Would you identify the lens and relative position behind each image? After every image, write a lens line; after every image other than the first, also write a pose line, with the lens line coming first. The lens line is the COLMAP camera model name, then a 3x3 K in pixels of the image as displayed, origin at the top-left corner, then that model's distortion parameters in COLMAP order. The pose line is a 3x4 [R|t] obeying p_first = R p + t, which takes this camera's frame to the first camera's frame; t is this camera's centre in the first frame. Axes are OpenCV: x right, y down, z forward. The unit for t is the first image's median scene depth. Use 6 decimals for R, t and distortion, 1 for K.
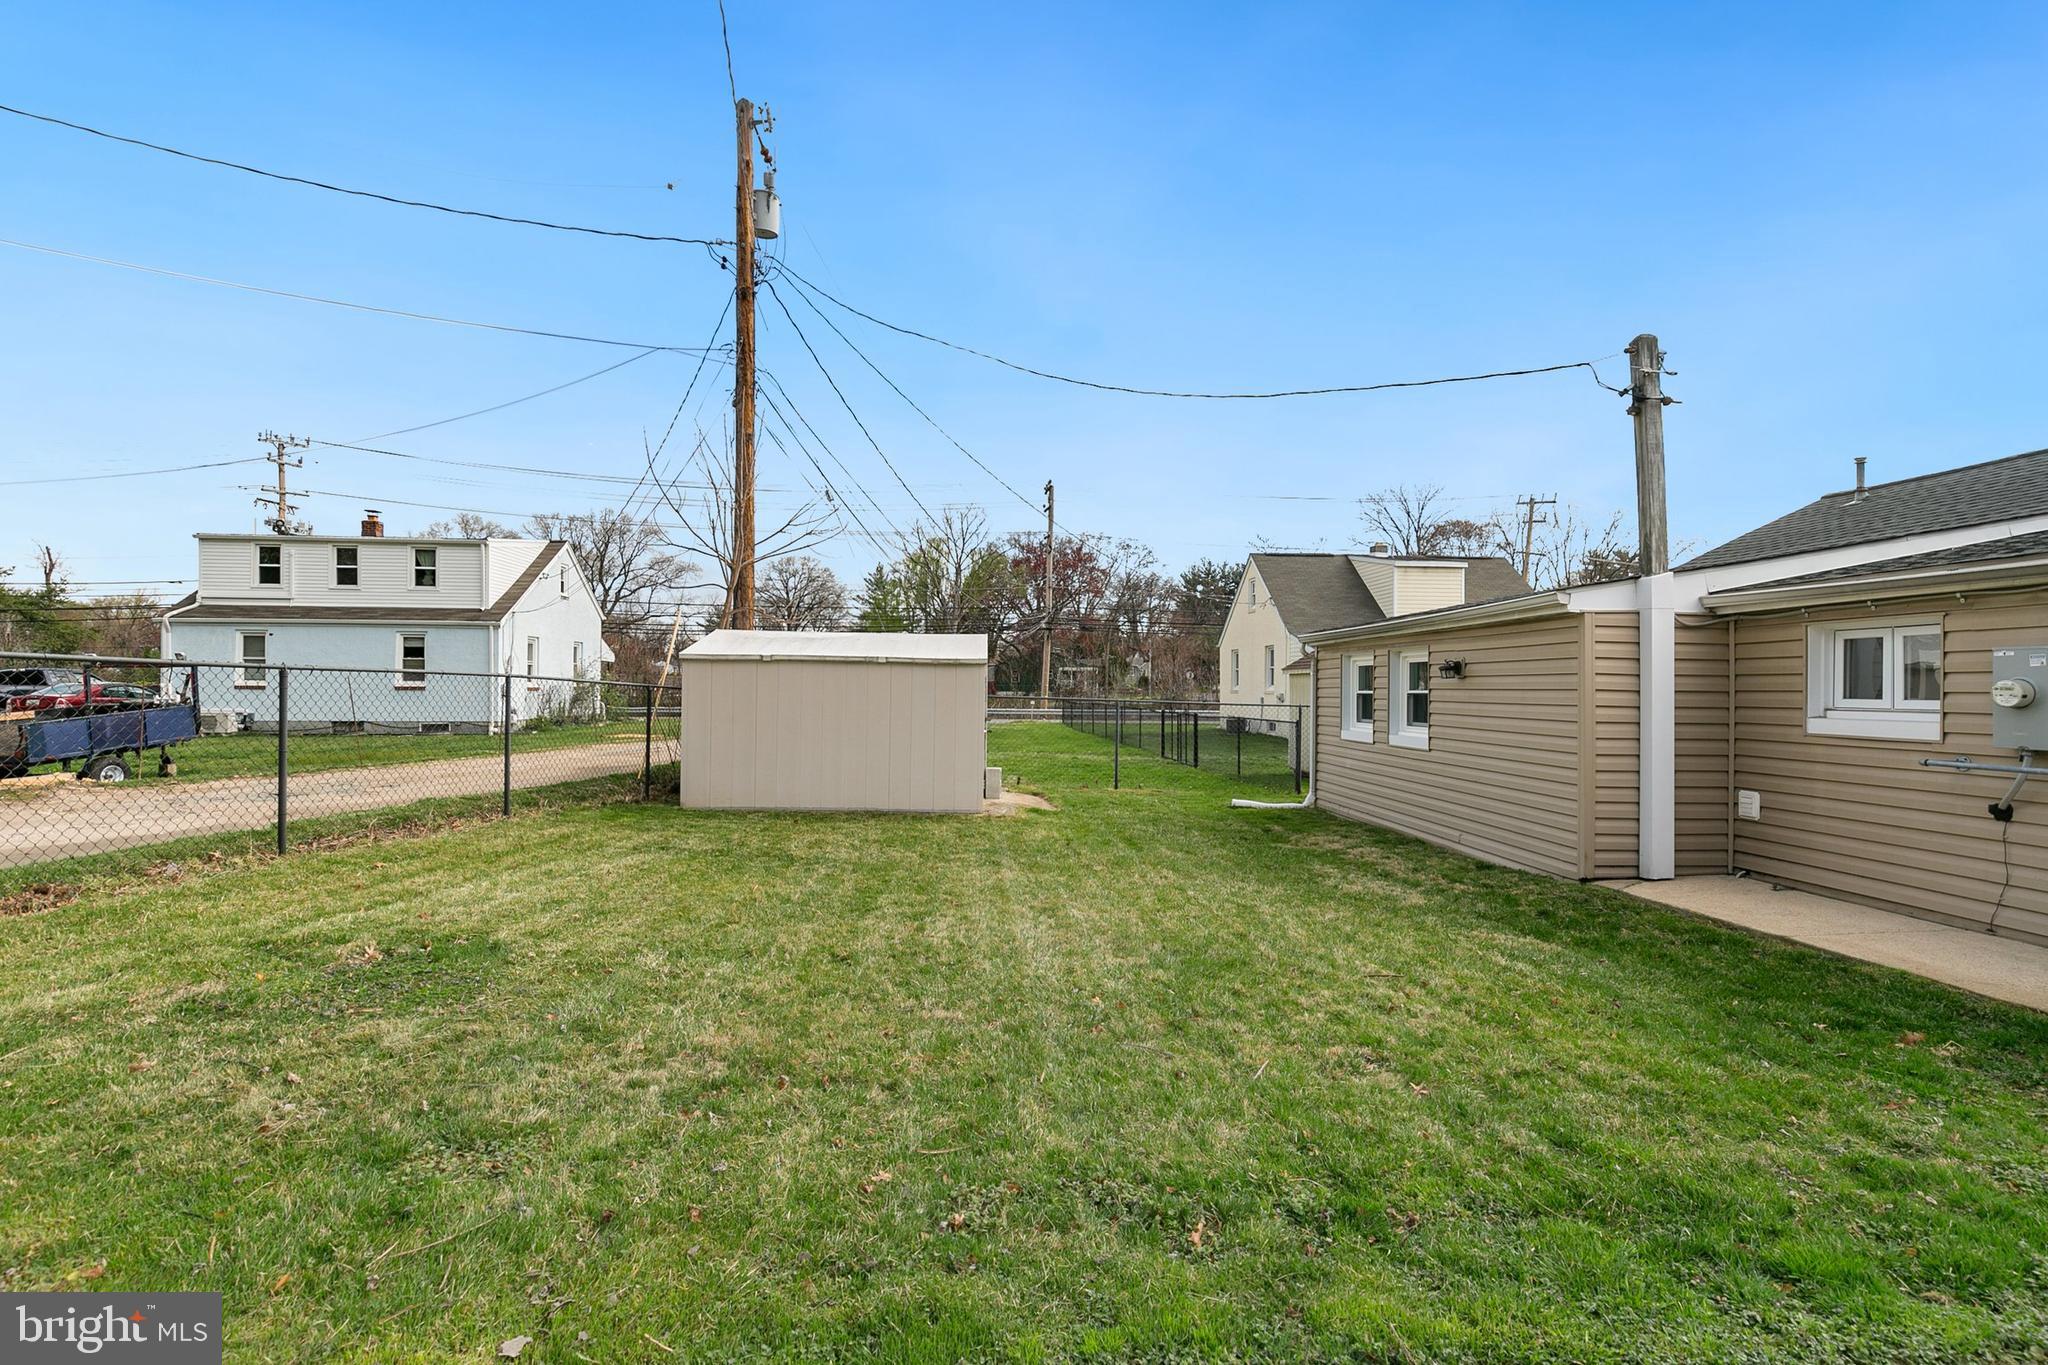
lens RADIAL K [[948.0, 0, 1022.7], [0, 948.0, 685.4], [0, 0, 1]] dist [-0.002804, -0.000232]
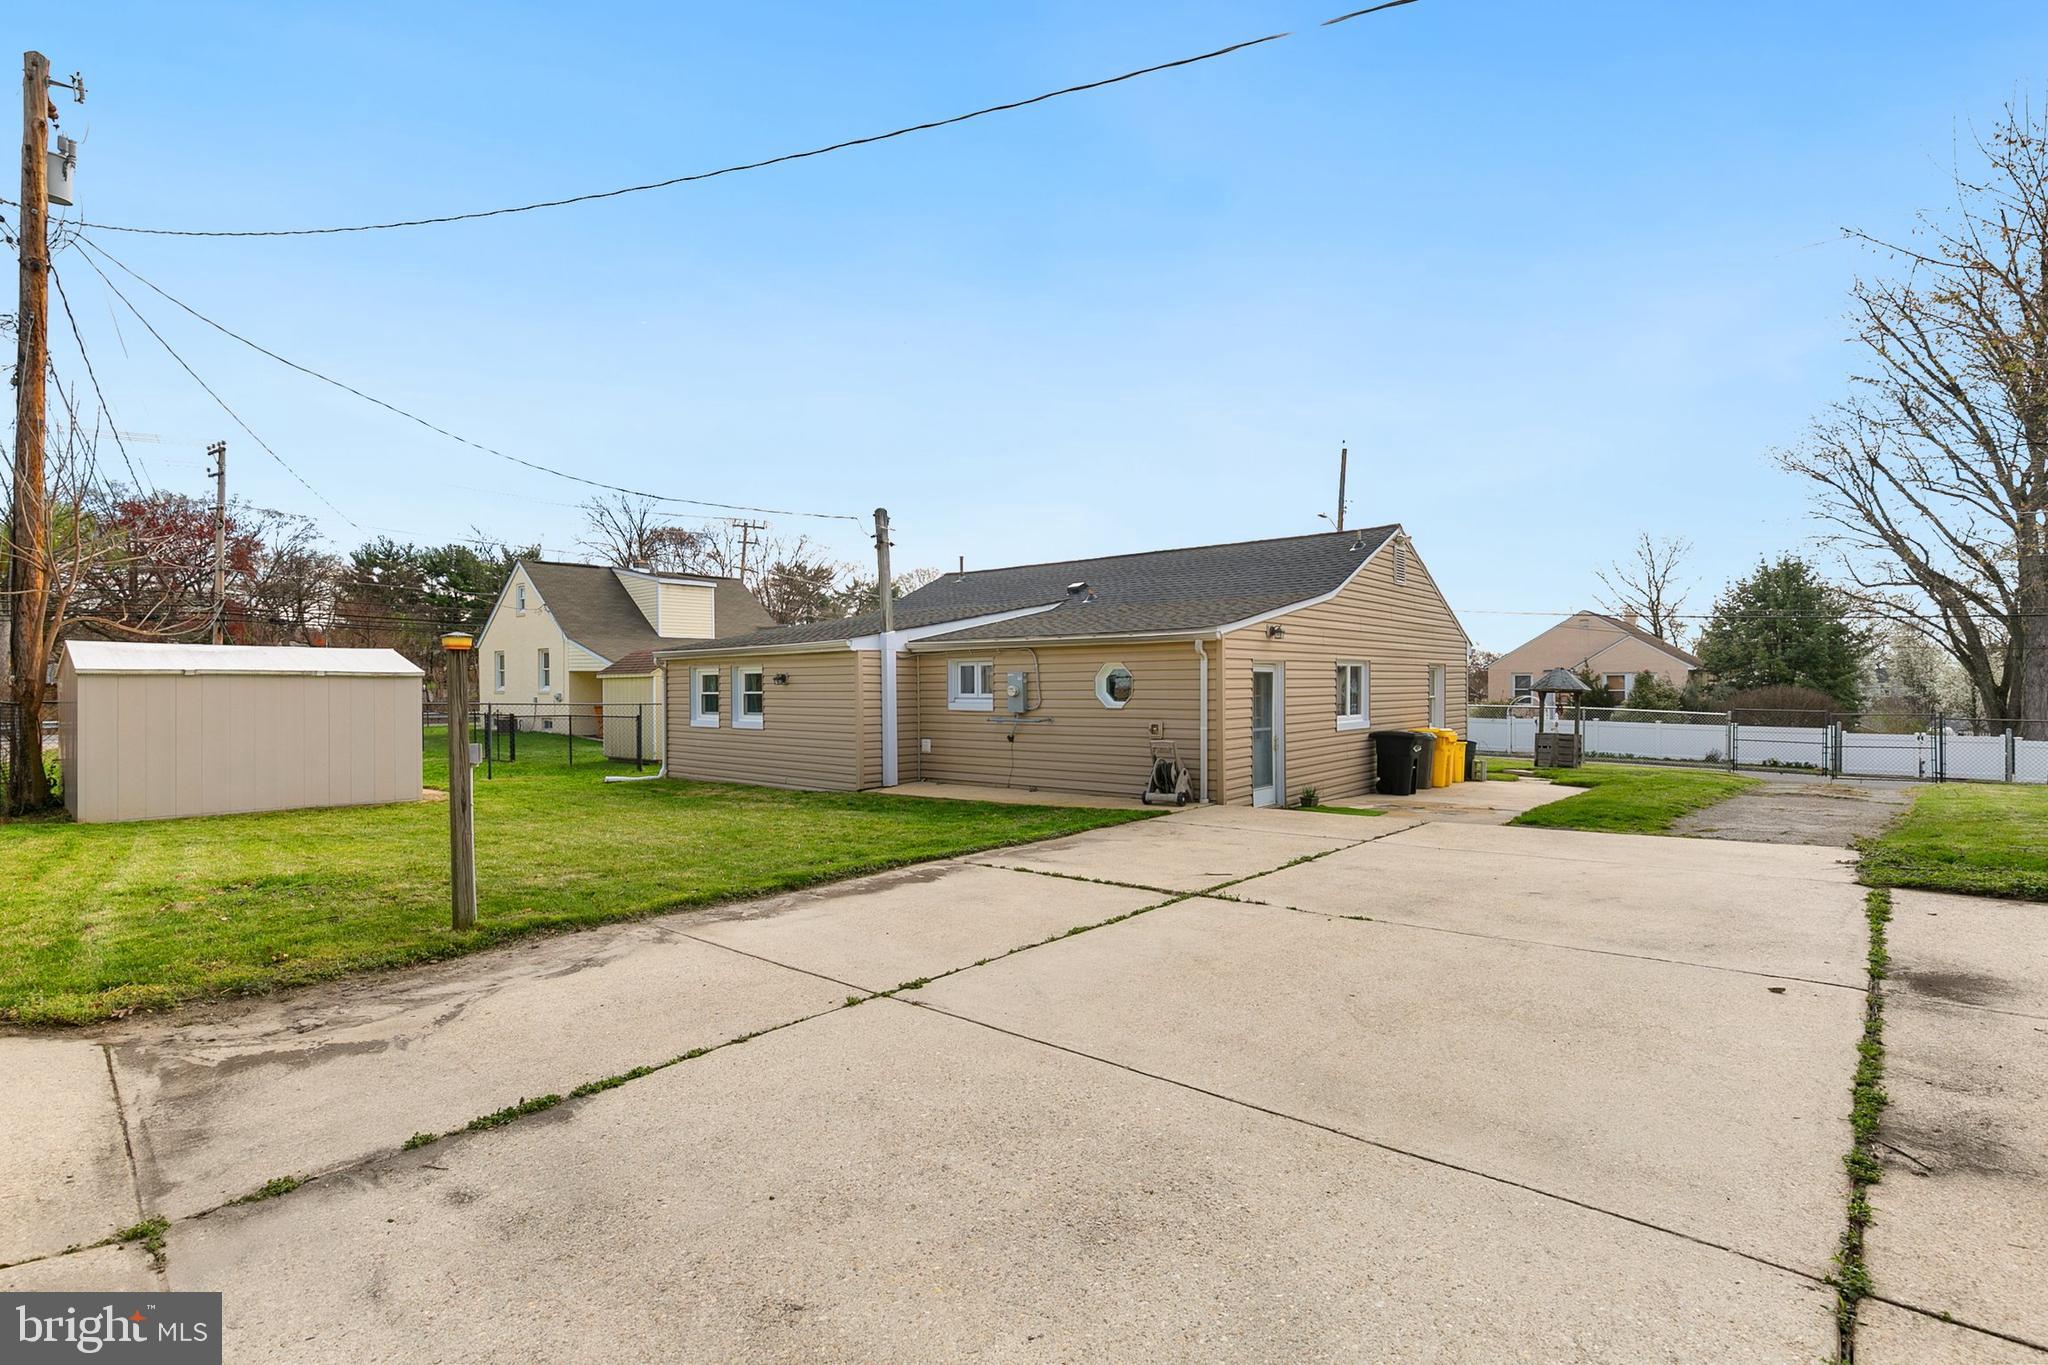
lens RADIAL K [[960.1, 0, 1024.0], [0, 960.1, 682.5], [0, 0, 1]] dist [-0.004522, -0.000070]
pose [[0.699399, -0.011861, 0.714633, -0.420628], [0.010469, 0.999925, 0.006350, -0.016170], [-0.714655, 0.003040, 0.699470, -0.448239]]
